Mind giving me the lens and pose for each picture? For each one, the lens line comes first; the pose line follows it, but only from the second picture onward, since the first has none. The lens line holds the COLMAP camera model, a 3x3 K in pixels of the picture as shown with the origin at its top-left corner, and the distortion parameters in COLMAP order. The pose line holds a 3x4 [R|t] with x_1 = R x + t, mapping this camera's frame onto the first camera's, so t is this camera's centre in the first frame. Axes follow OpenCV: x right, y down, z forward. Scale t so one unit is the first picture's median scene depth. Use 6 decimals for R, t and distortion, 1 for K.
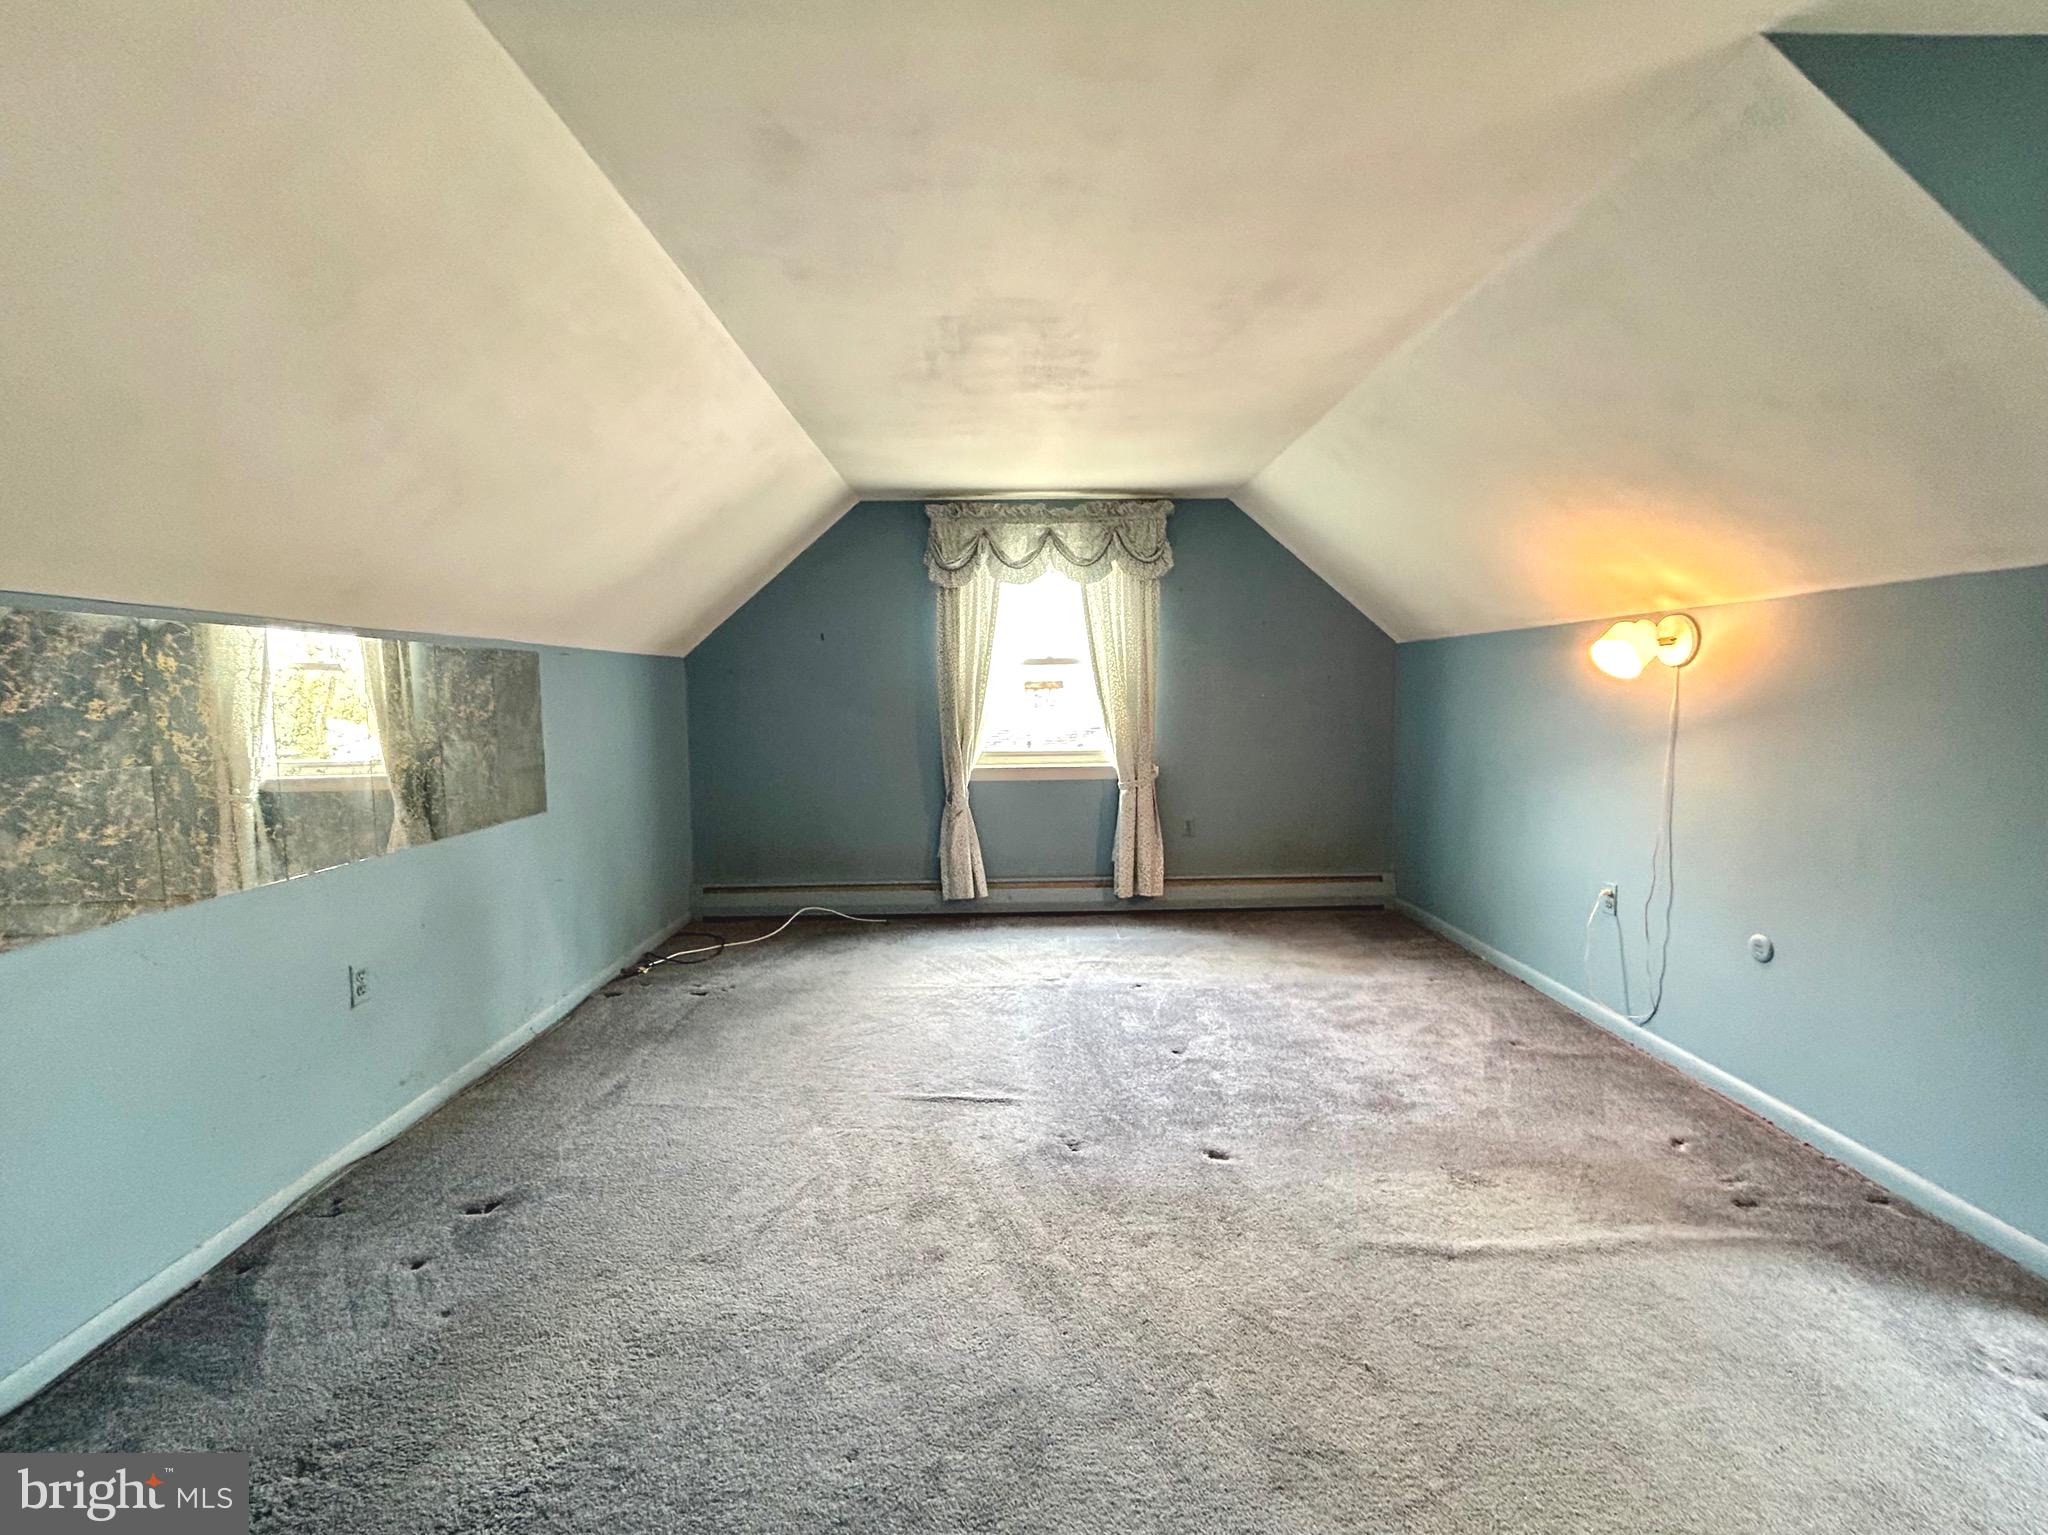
lens RADIAL K [[881.1, 0, 1021.7], [0, 881.1, 772.2], [0, 0, 1]] dist [-0.003916, 0.001261]
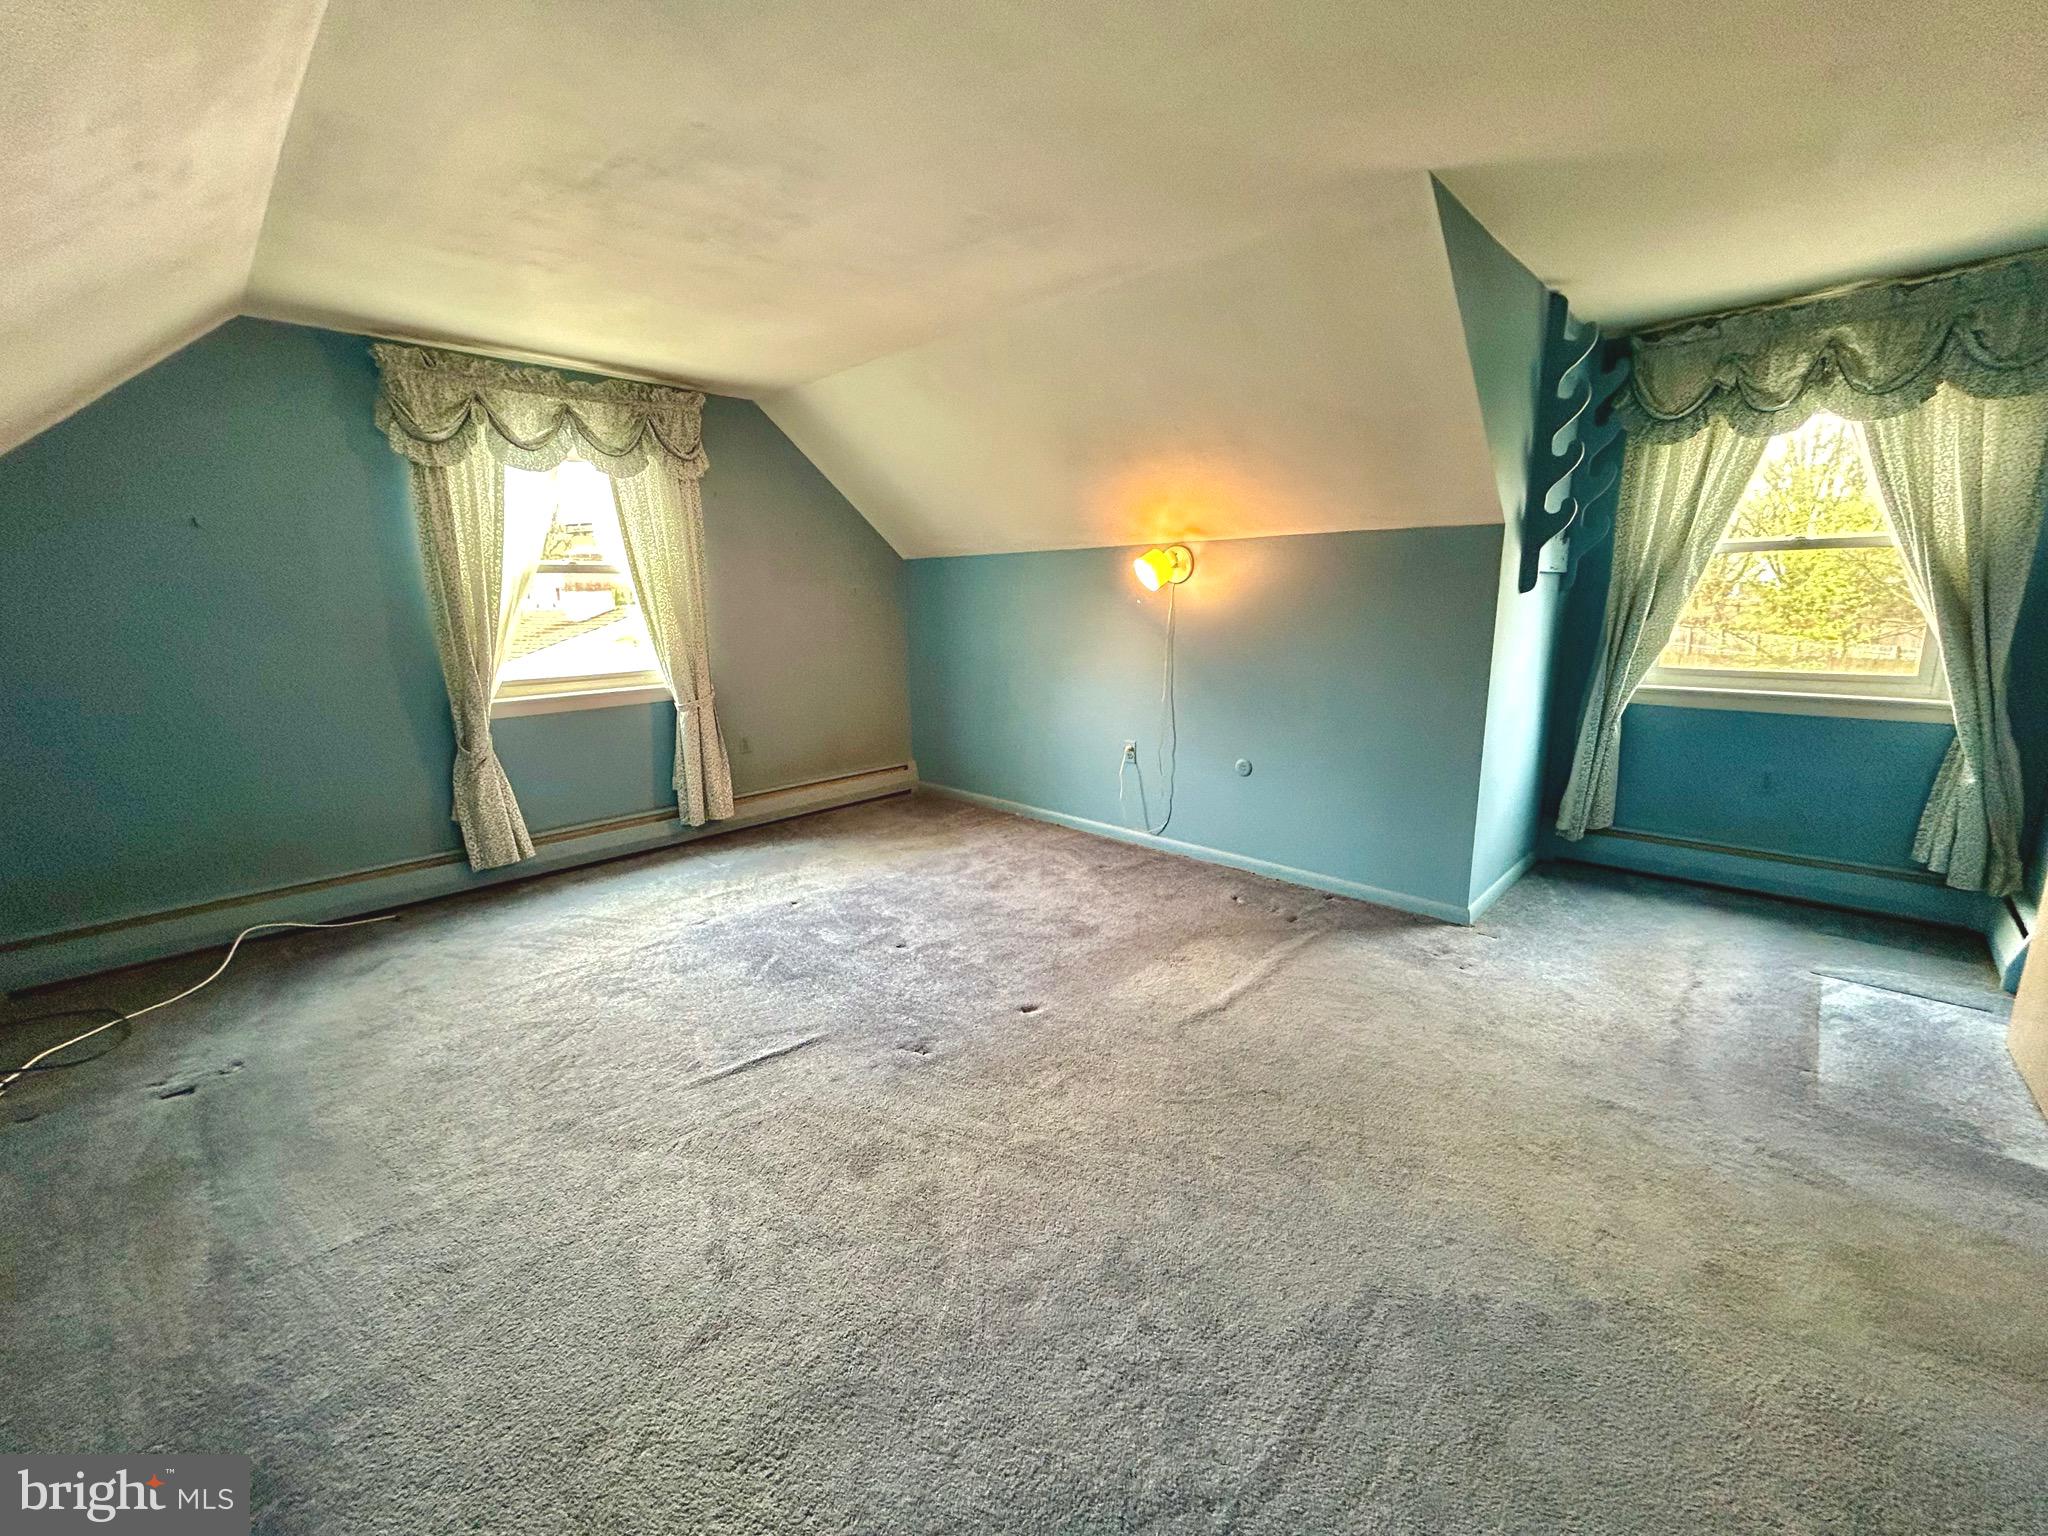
lens RADIAL K [[834.4, 0, 1027.8], [0, 834.4, 768.4], [0, 0, 1]] dist [-0.001051, 0.000989]
pose [[0.703390, -0.145165, 0.695823, -0.261114], [0.071244, 0.988392, 0.134183, -0.013591], [-0.707225, -0.044810, 0.705567, 0.126316]]
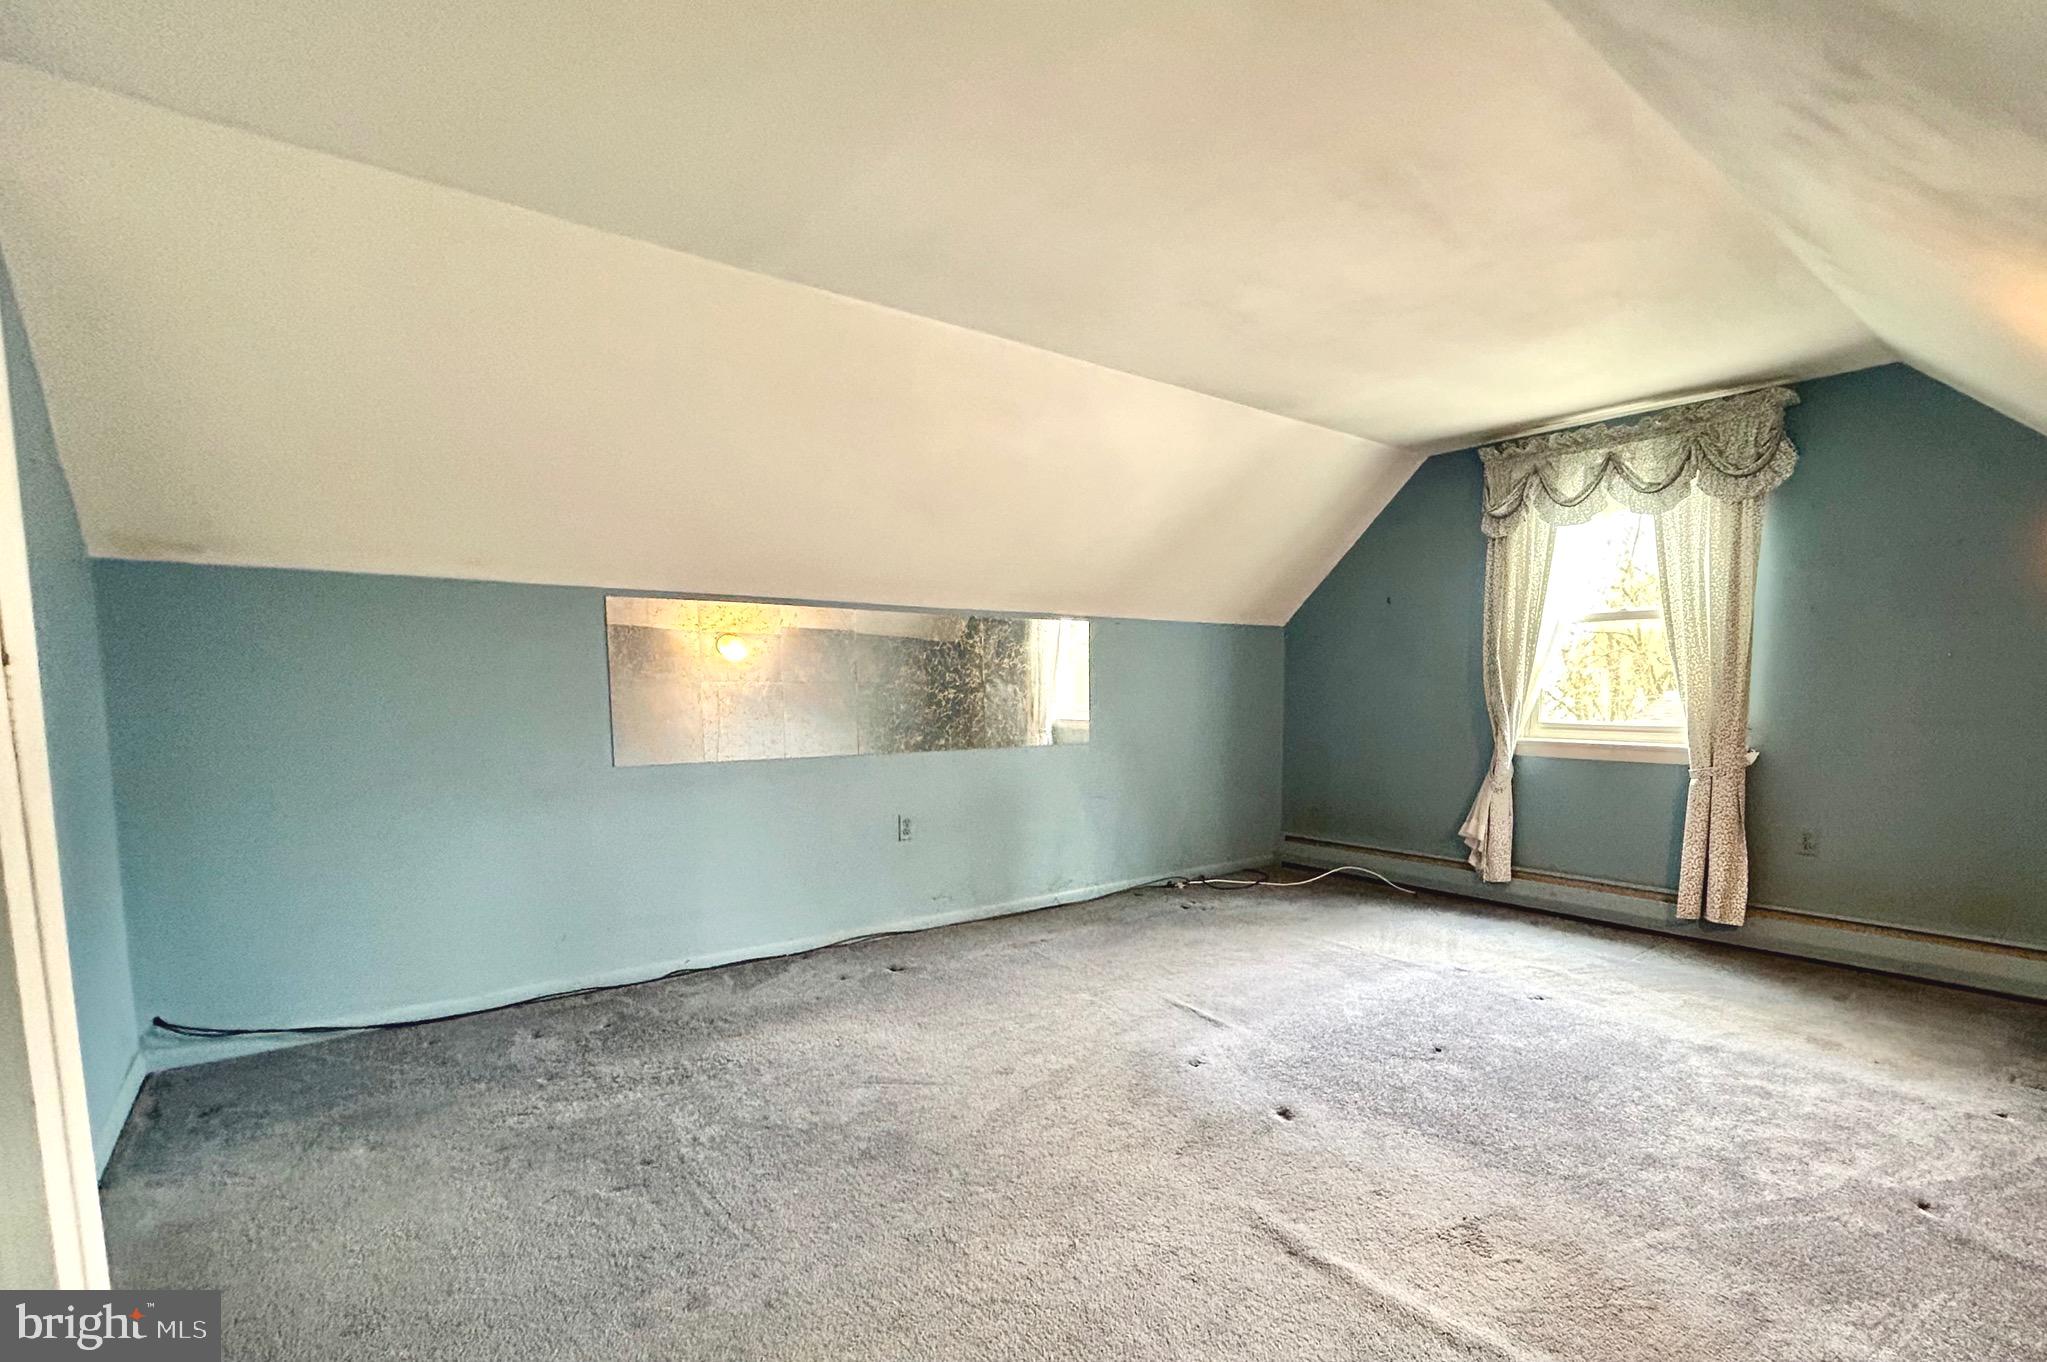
lens RADIAL K [[958.2, 0, 1161.8], [0, 958.2, 783.9], [0, 0, 1]] dist [-0.014108, -0.000548]
pose [[0.644164, 0.089836, -0.759594, 0.469822], [-0.076107, 0.995679, 0.053216, 0.015926], [0.761092, 0.023531, 0.648217, 0.111847]]
